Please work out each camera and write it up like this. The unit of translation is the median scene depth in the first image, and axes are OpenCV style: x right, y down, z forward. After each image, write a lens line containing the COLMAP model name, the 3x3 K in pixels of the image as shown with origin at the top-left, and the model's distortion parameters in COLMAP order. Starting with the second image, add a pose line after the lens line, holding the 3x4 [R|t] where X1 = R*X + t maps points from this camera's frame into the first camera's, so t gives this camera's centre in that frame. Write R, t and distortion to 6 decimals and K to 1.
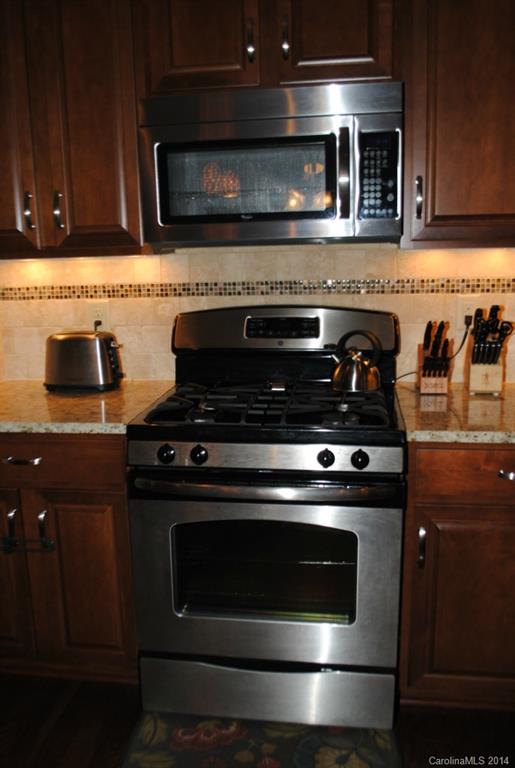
lens RADIAL K [[717.7, 0, 257.5], [0, 717.7, 384.0], [0, 0, 1]] dist [-0.063579, 0.003371]
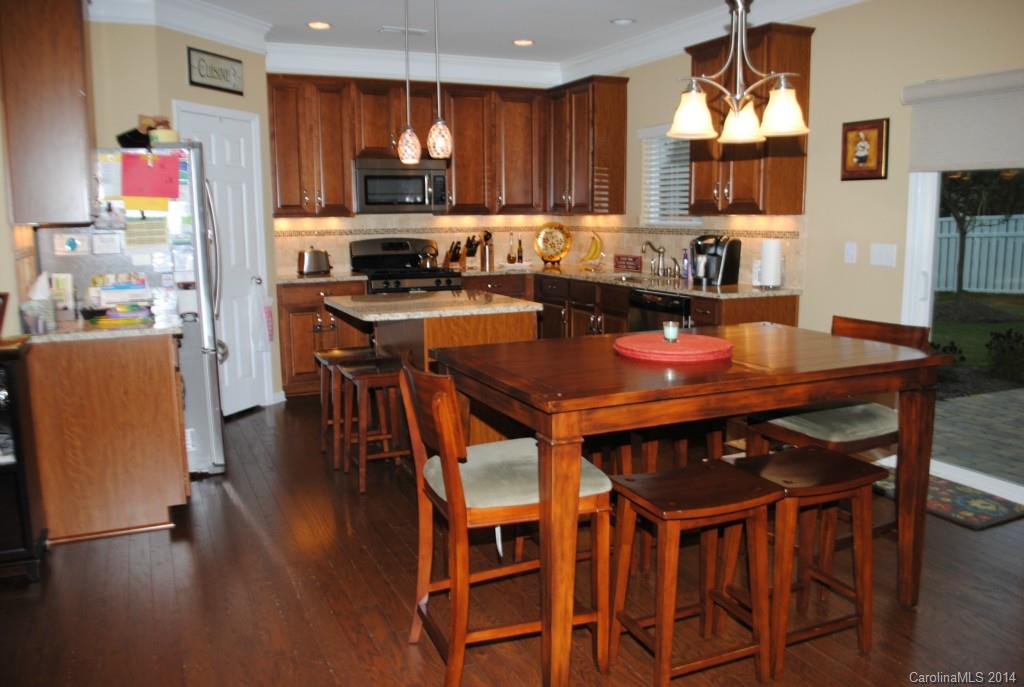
lens RADIAL K [[820.0, 0, 512.0], [0, 820.0, 343.5], [0, 0, 1]] dist [-0.055222, -0.000946]
pose [[0.840897, -0.067941, 0.536914, -1.157076], [0.092498, 0.995534, -0.018892, 0.345183], [-0.533232, 0.065550, 0.843425, -1.591237]]
